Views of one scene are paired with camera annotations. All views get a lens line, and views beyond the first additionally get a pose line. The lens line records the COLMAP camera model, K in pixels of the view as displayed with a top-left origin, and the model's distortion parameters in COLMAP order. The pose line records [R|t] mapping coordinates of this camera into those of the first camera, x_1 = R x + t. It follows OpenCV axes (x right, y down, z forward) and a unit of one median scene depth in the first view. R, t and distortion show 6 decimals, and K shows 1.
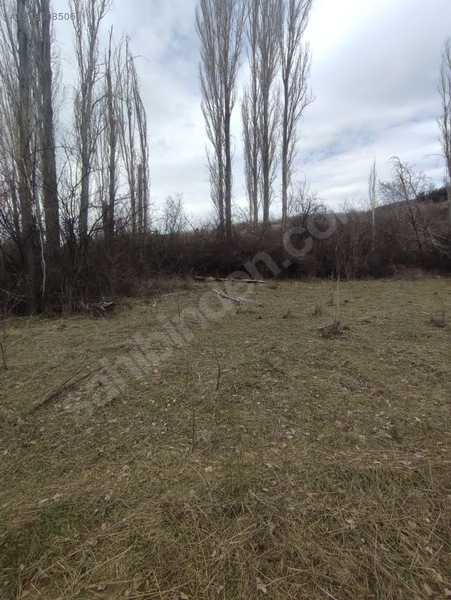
lens RADIAL K [[329.5, 0, 221.5], [0, 329.5, 296.6], [0, 0, 1]] dist [-0.010630, 0.014803]
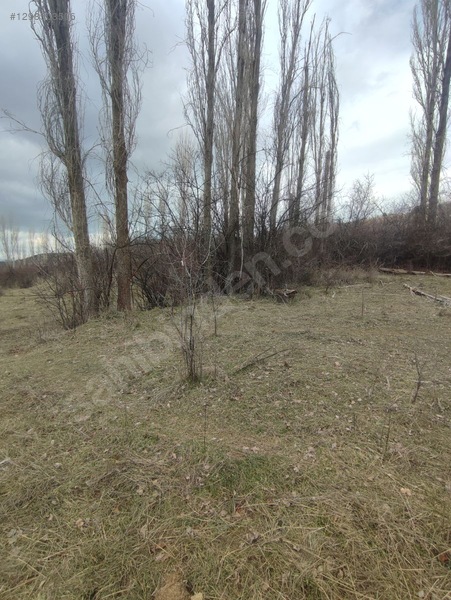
lens RADIAL K [[329.5, 0, 224.7], [0, 329.5, 295.8], [0, 0, 1]] dist [-0.010630, 0.014803]
pose [[0.741484, 0.087883, -0.665191, 0.173171], [-0.059169, 0.996087, 0.065644, -0.017013], [0.668357, -0.009316, 0.743782, 0.053619]]
